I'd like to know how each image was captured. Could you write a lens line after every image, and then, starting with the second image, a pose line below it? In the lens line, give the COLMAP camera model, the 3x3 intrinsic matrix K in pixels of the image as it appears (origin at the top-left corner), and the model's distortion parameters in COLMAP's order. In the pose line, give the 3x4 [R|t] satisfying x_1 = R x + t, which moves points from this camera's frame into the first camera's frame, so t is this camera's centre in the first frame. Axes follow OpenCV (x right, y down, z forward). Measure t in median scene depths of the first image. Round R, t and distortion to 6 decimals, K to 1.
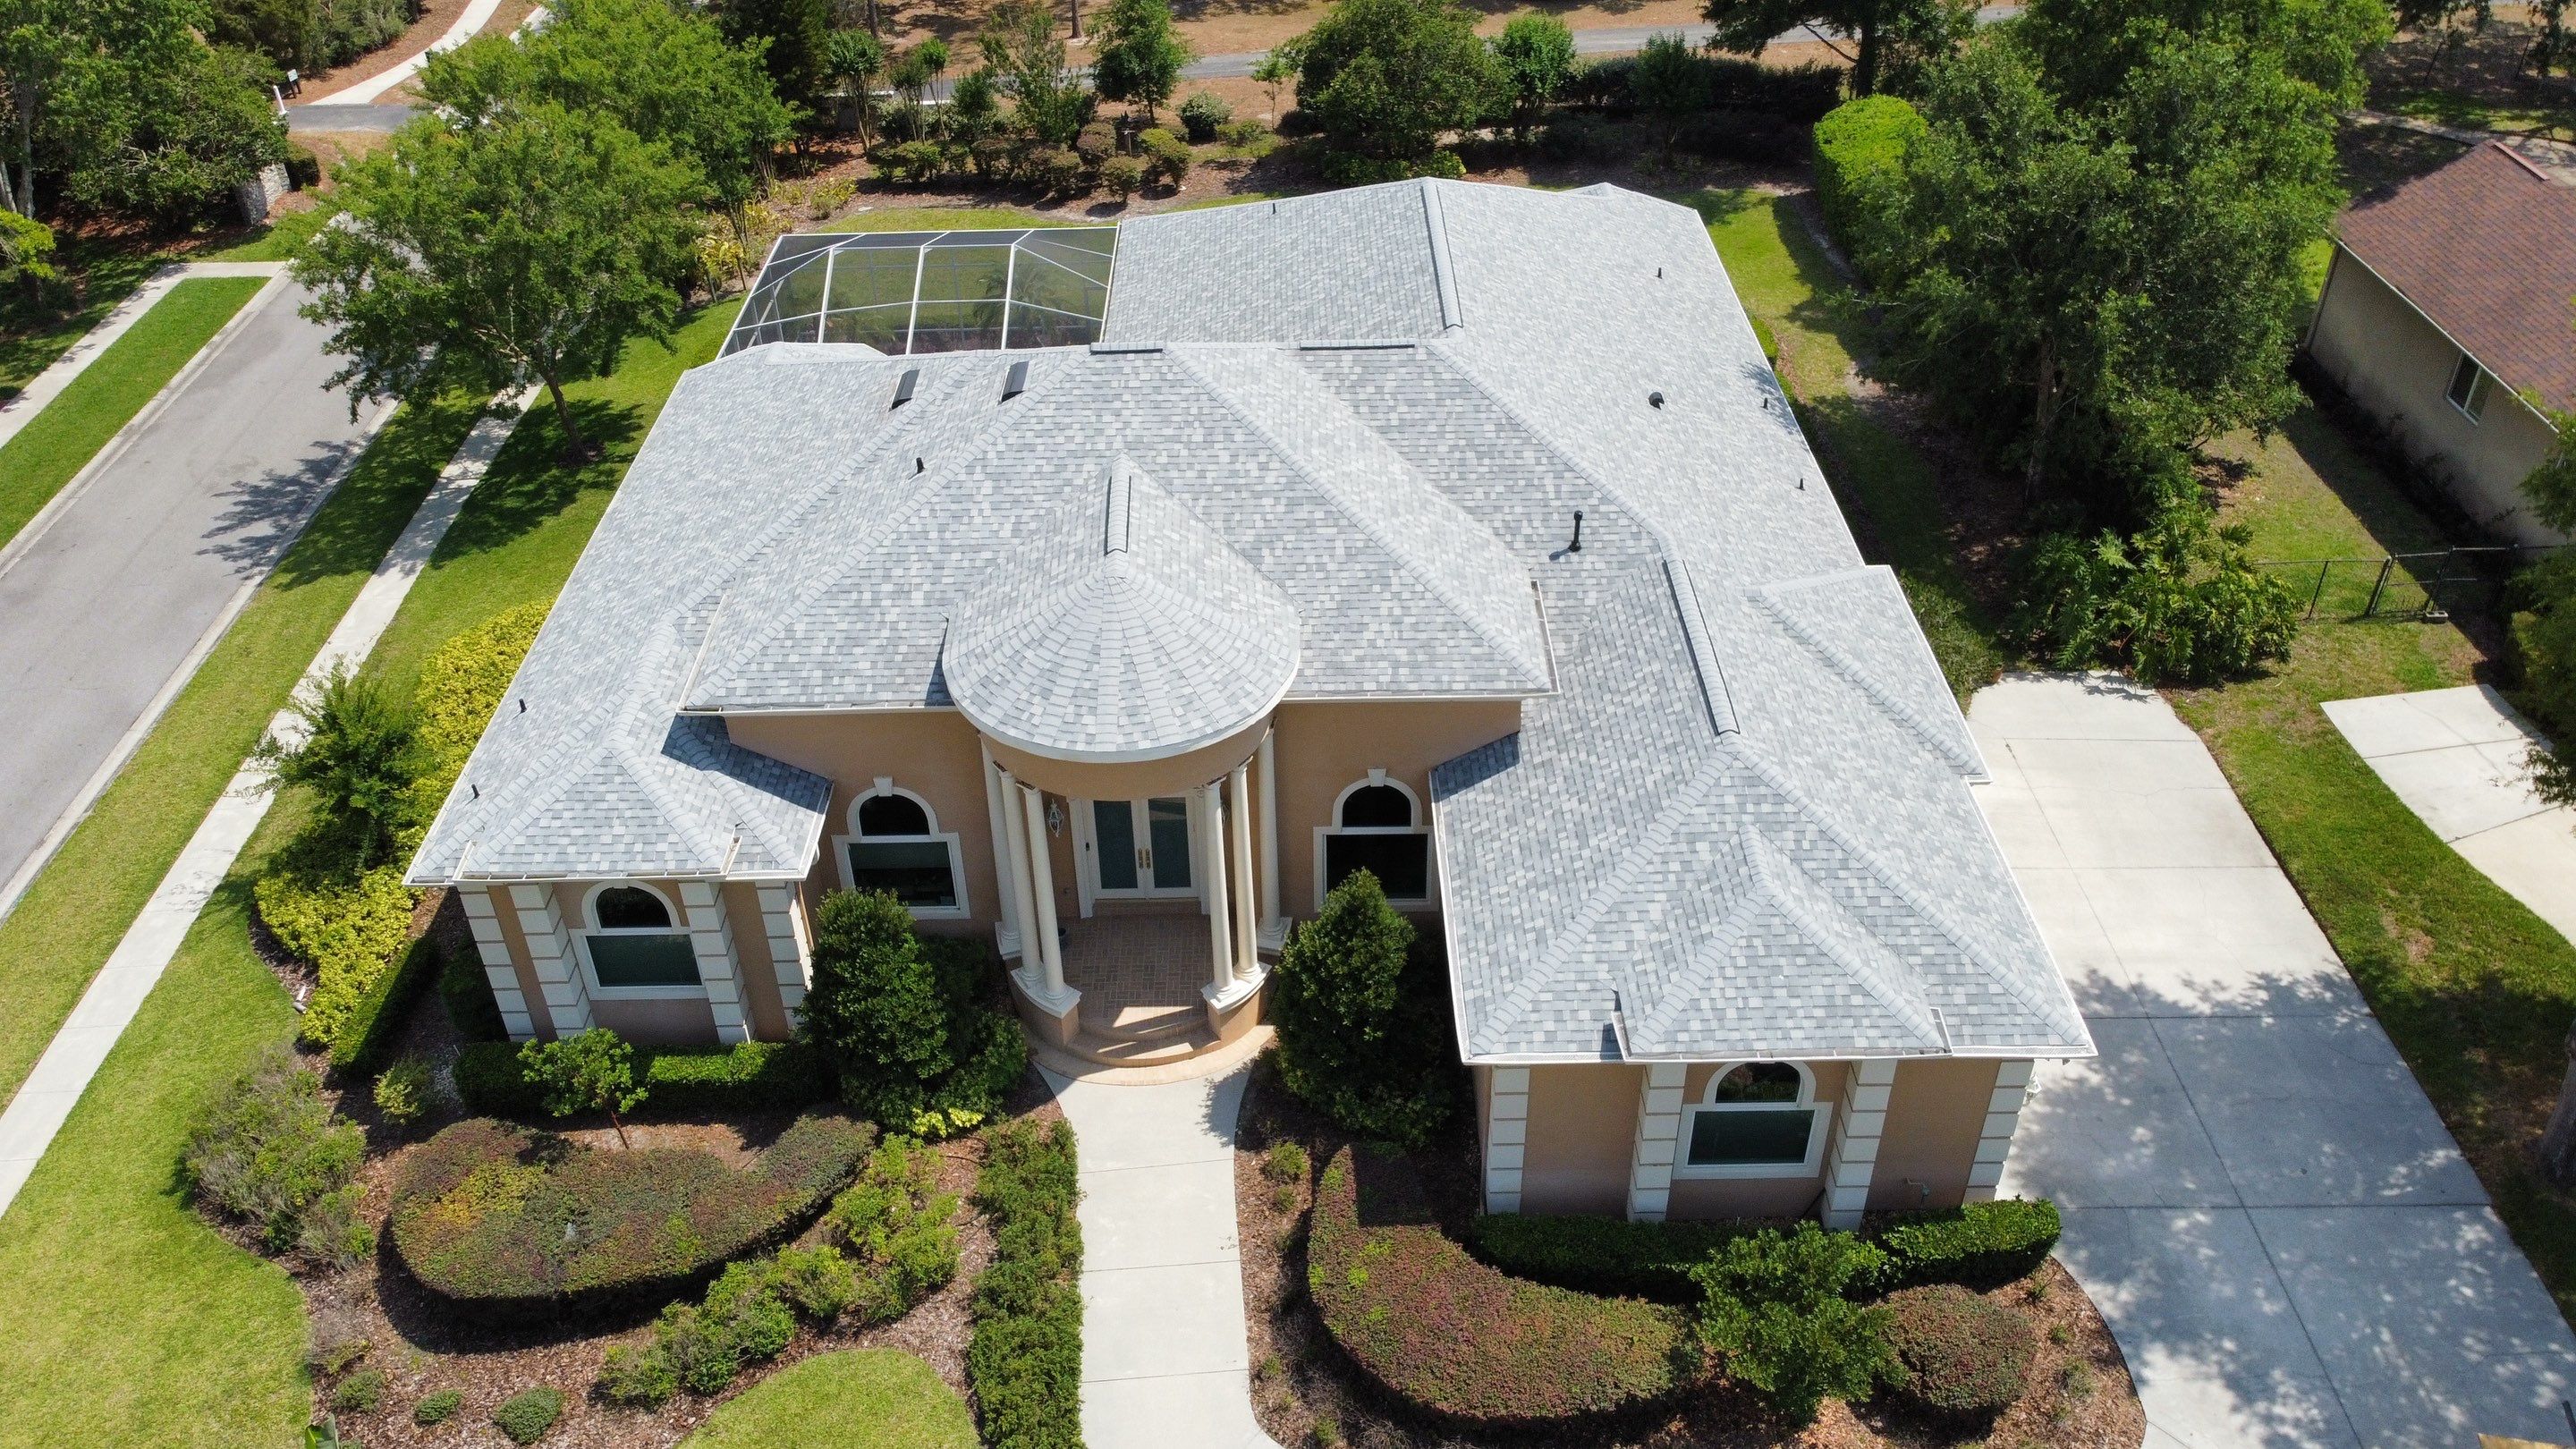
lens RADIAL K [[1952.6, 0, 1250.6], [0, 1952.6, 705.7], [0, 0, 1]] dist [0.006173, -0.013741]
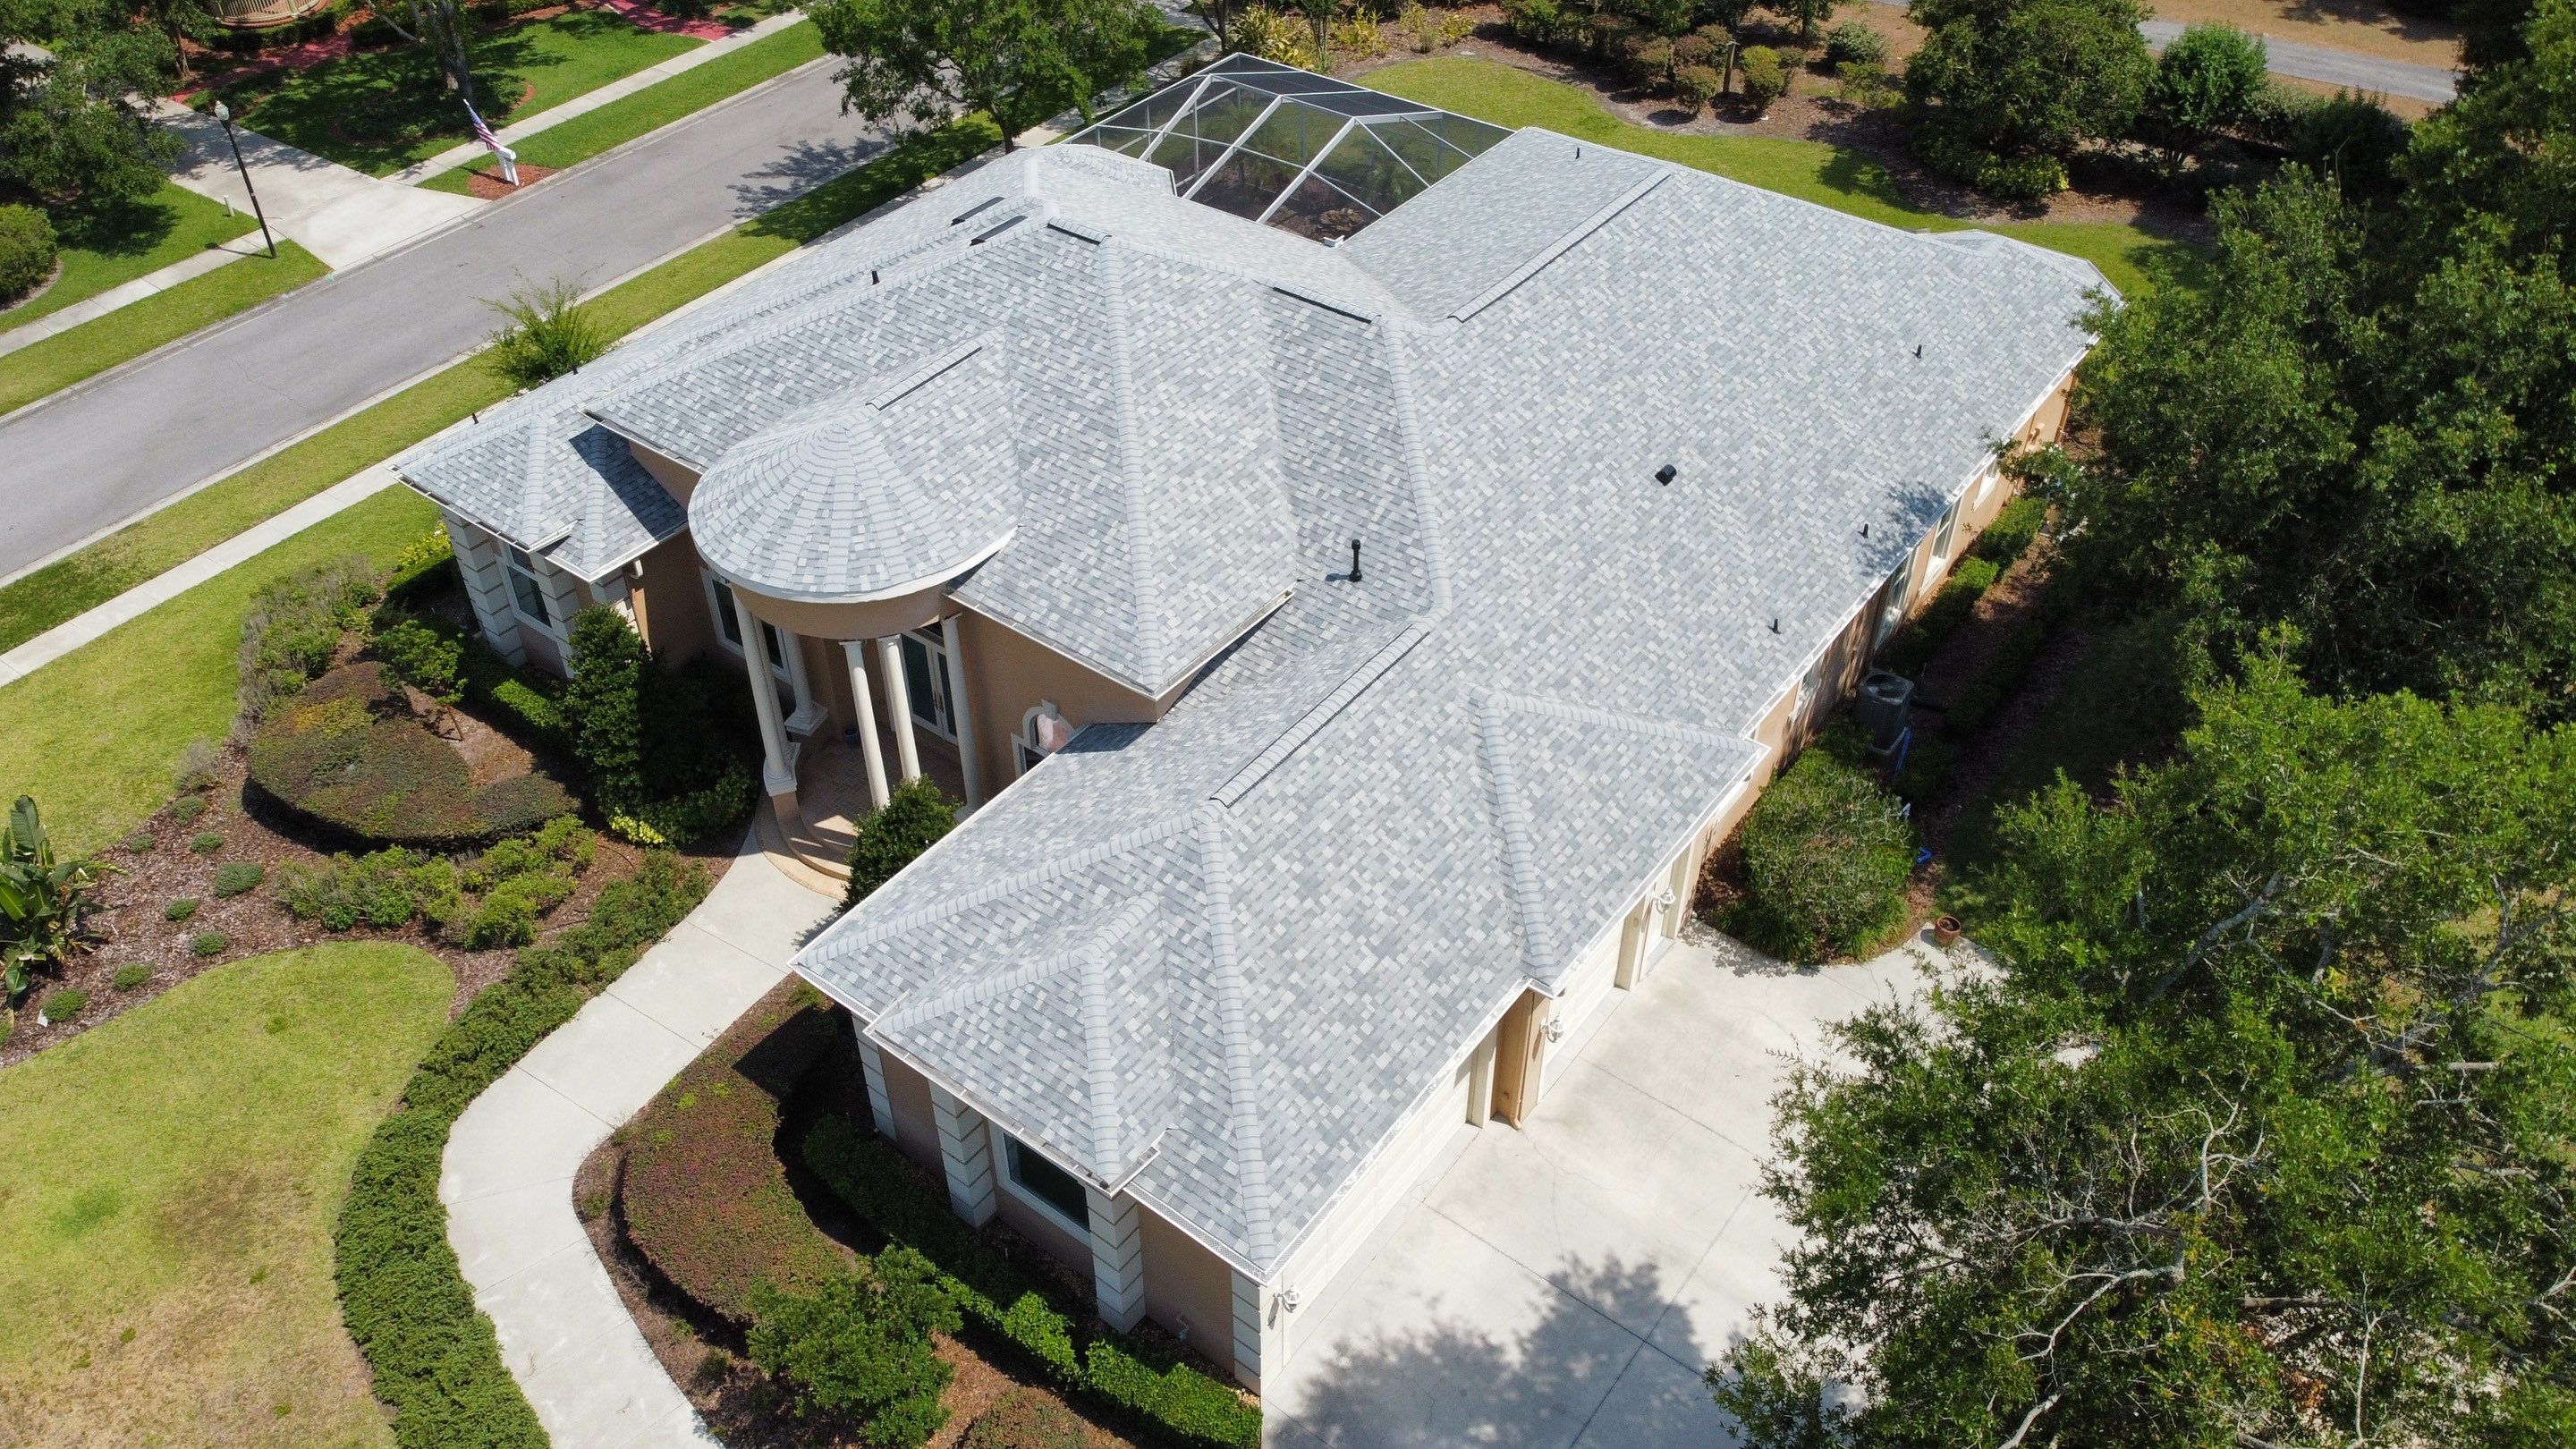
lens RADIAL K [[1952.6, 0, 1256.5], [0, 1952.6, 713.7], [0, 0, 1]] dist [0.006173, -0.013741]
pose [[0.795794, 0.404028, -0.451080, 0.607262], [-0.360129, 0.914604, 0.183866, -0.185728], [0.486847, 0.016128, 0.873338, 0.177540]]
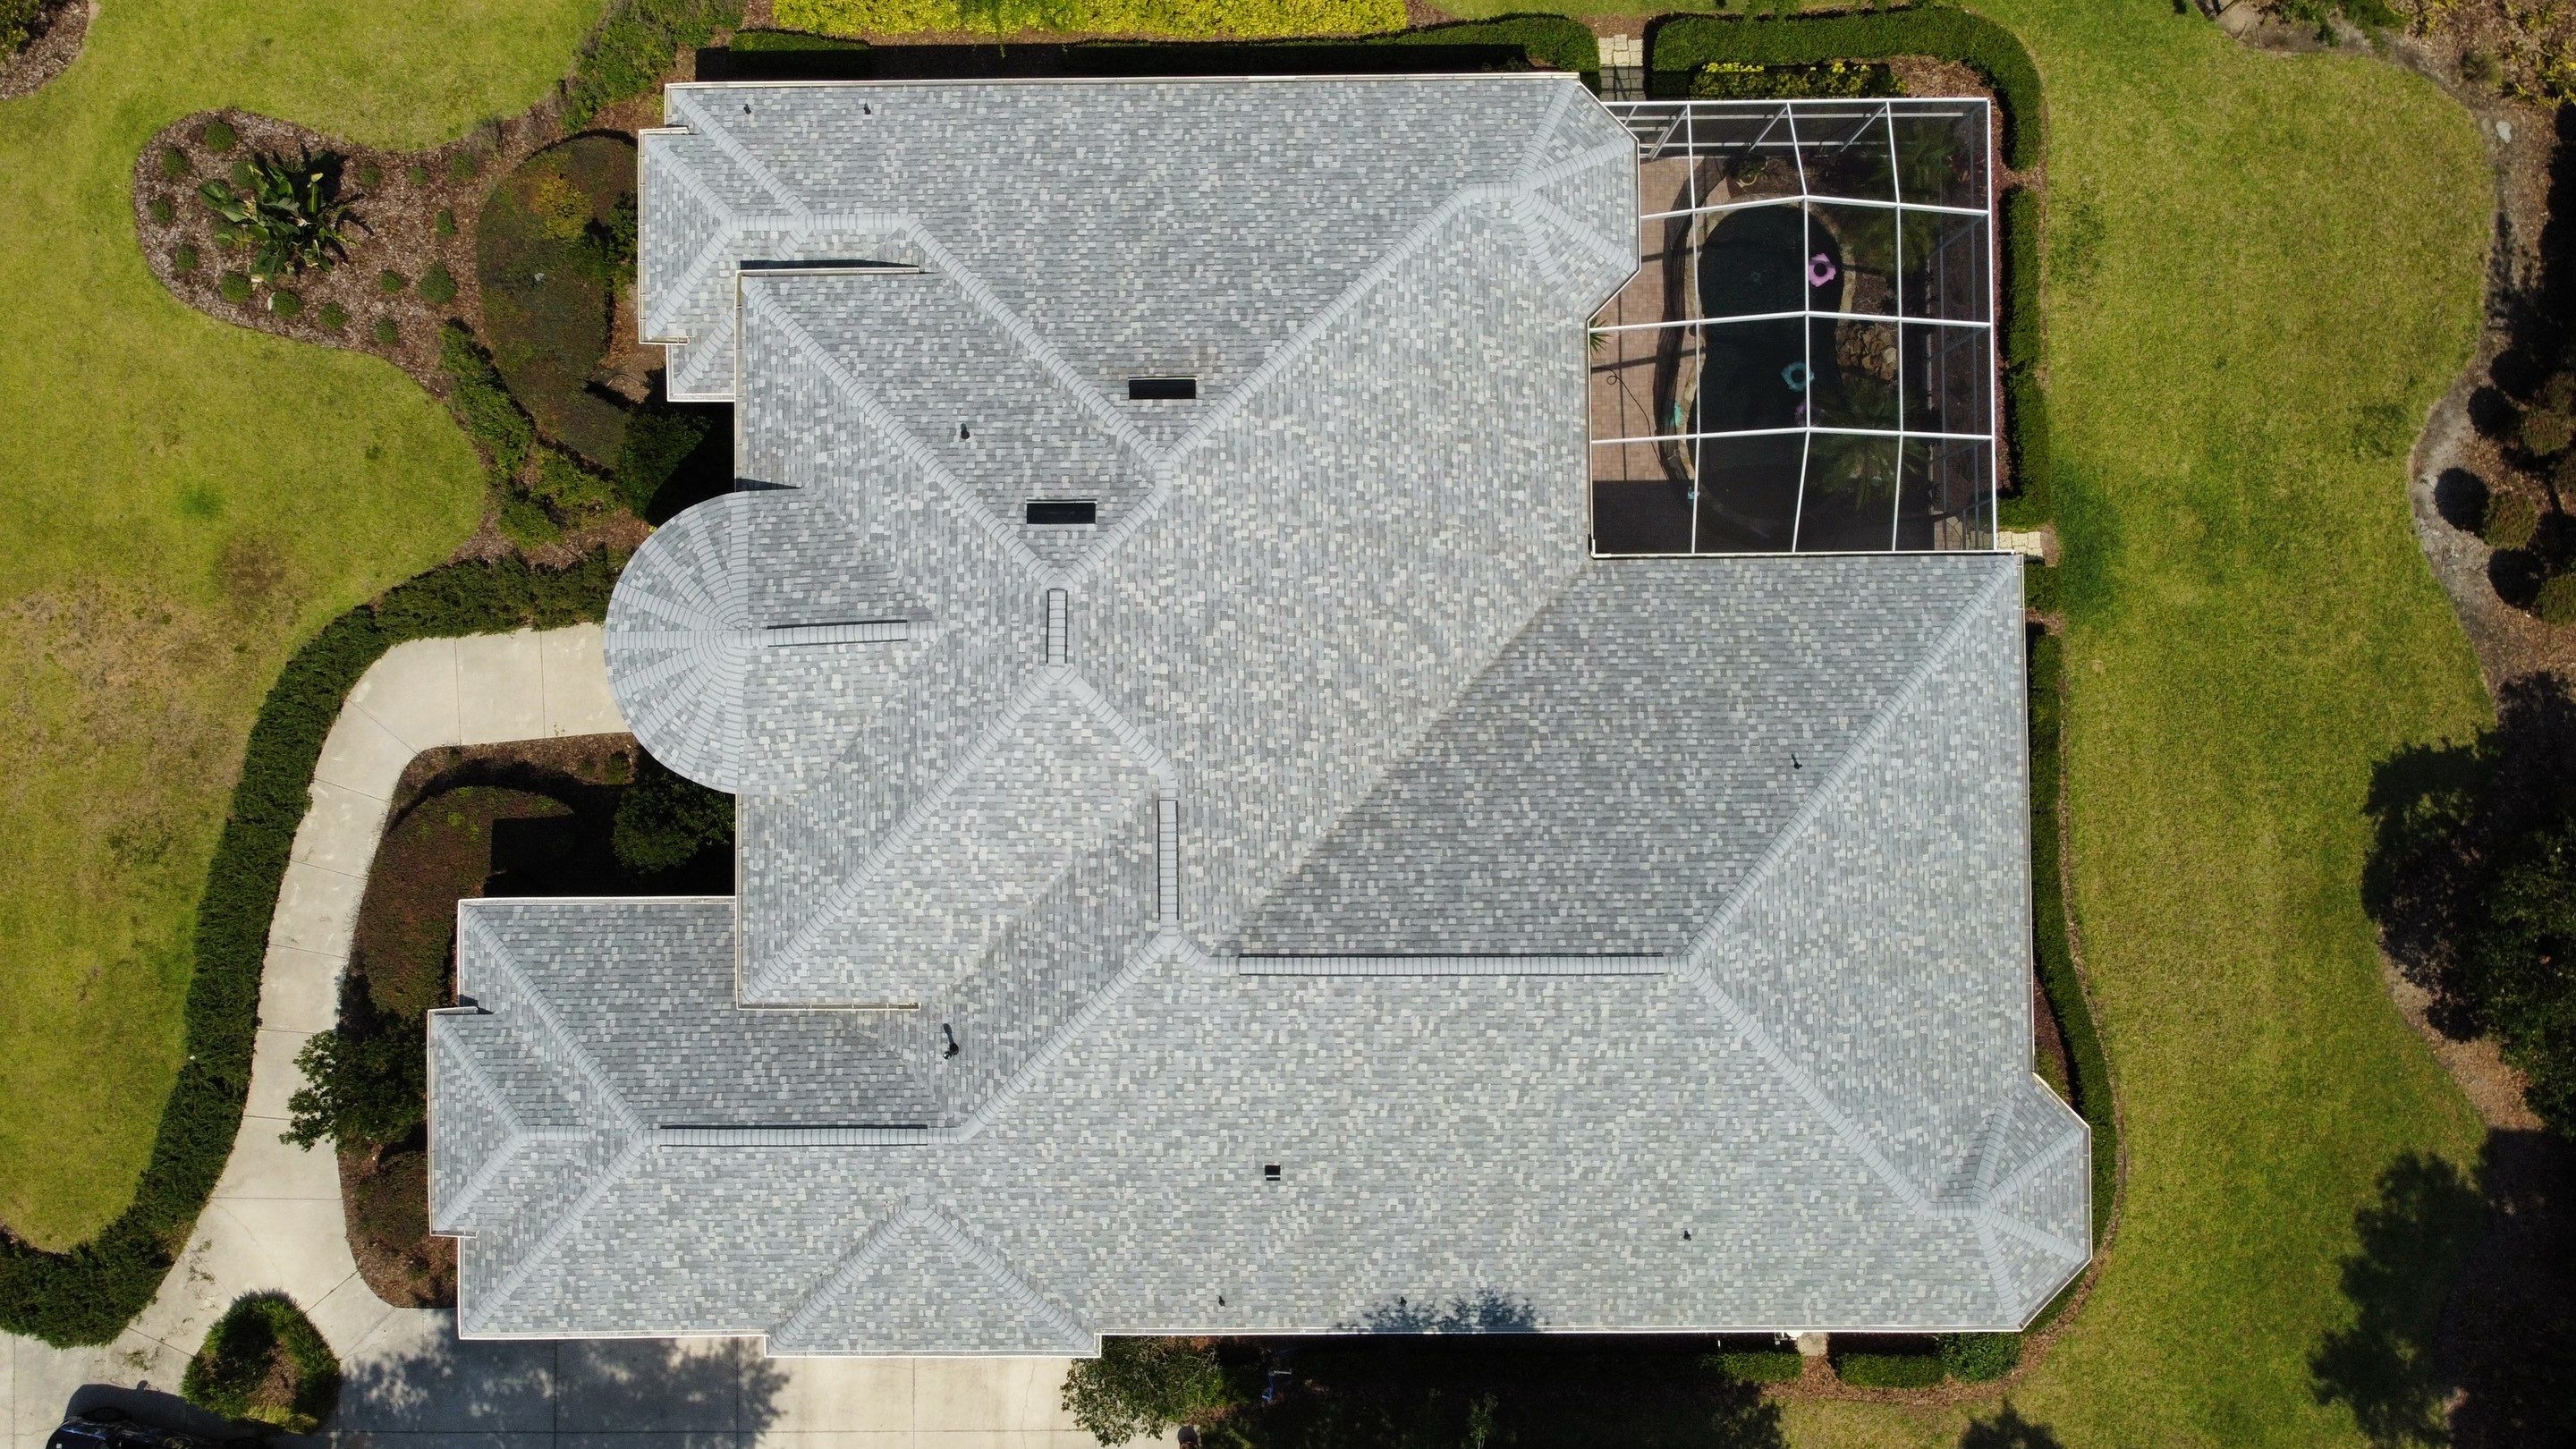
lens RADIAL K [[1952.6, 0, 1243.0], [0, 1952.6, 698.1], [0, 0, 1]] dist [0.006173, -0.013741]
pose [[0.015644, 0.999847, 0.007777, -0.035705], [-0.569235, 0.002511, 0.822171, -1.121843], [0.822026, -0.017290, 0.569187, 0.551332]]
